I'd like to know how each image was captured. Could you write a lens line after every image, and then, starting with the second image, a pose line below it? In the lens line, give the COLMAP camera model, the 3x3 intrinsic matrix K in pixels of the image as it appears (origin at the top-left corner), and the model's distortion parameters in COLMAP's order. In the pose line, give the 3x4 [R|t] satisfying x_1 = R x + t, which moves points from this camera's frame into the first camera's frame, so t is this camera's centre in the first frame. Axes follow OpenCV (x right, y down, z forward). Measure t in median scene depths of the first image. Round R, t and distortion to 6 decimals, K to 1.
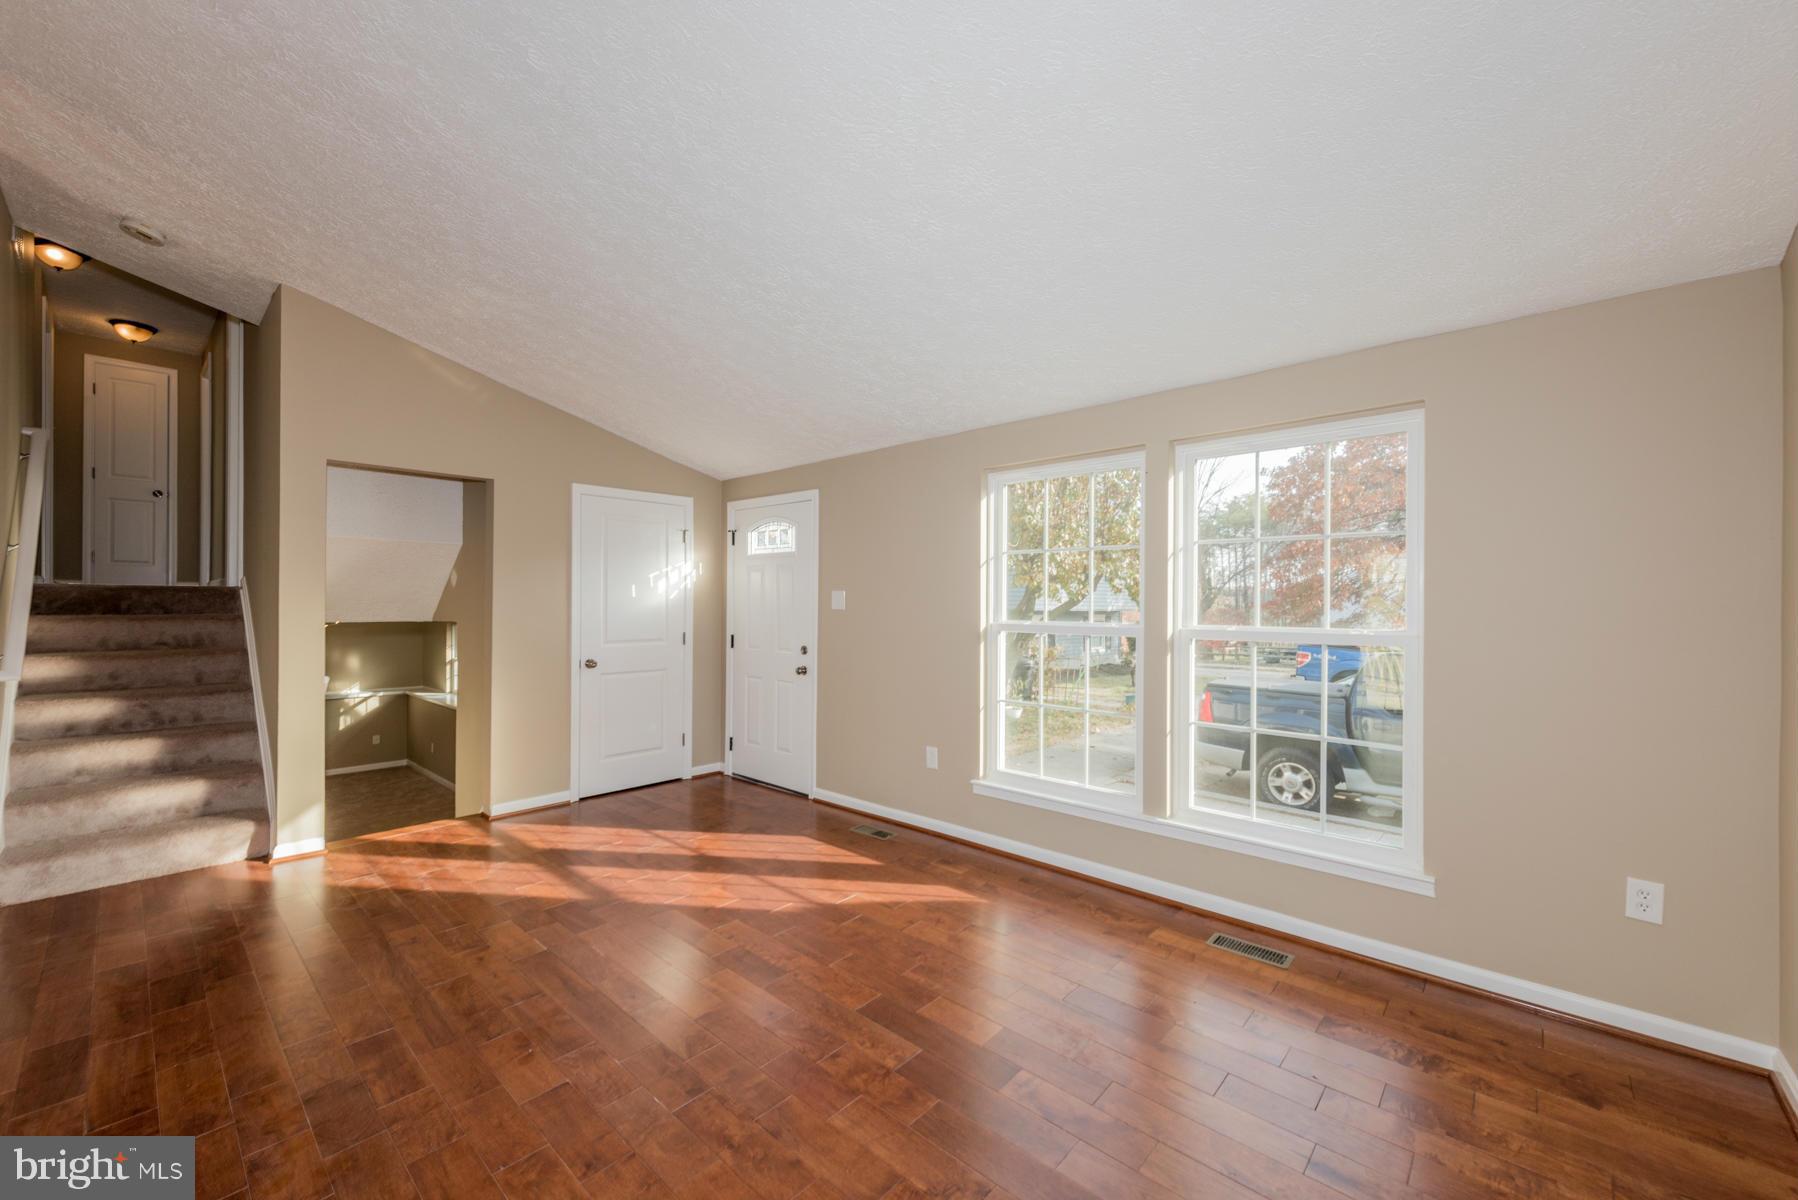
lens RADIAL K [[722.3, 0, 899.1], [0, 722.3, 597.9], [0, 0, 1]] dist [0.002274, 0.000014]
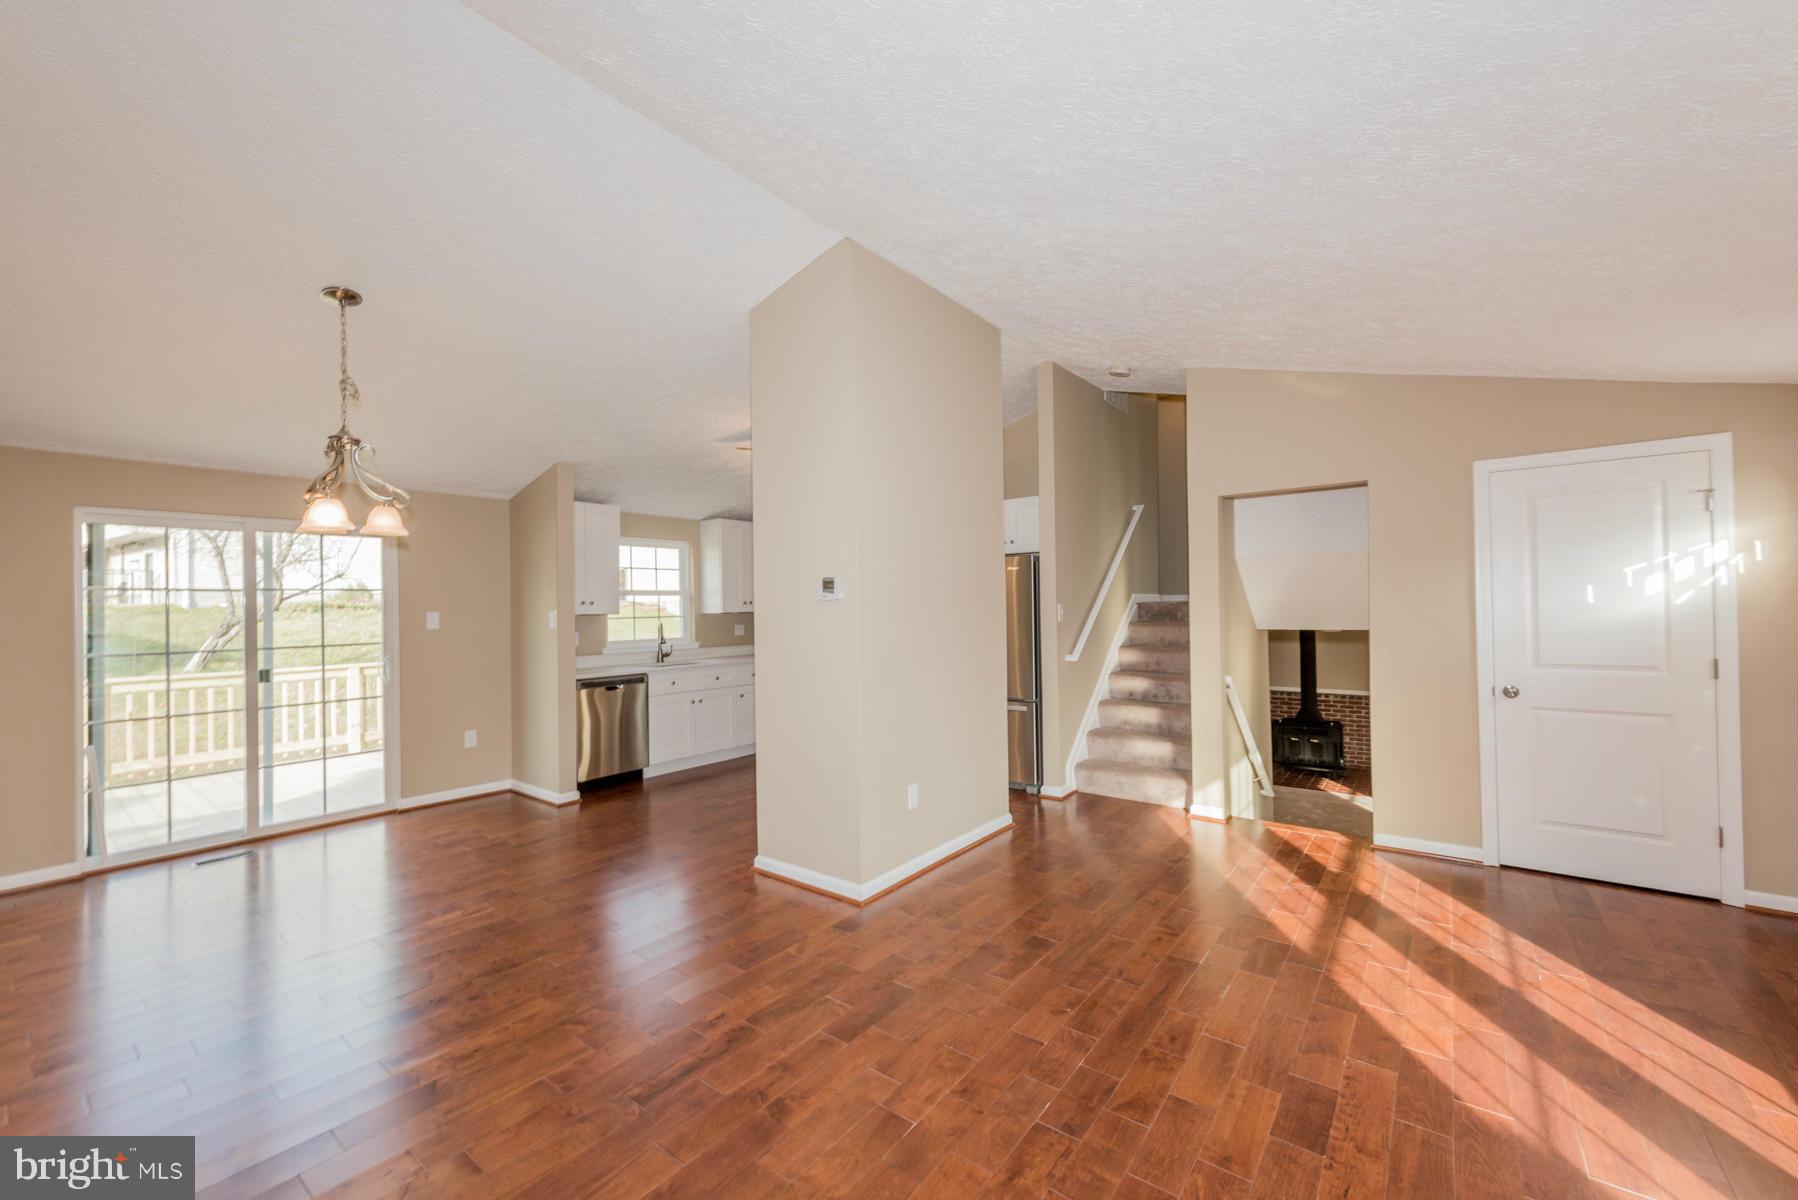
lens RADIAL K [[714.0, 0, 899.0], [0, 714.0, 600.0], [0, 0, 1]] dist [-0.000042, -0.000774]
pose [[0.045052, -0.018223, -0.998818, 0.378482], [0.024328, 0.999557, -0.017139, -0.011515], [0.998688, -0.023527, 0.045475, 0.412439]]
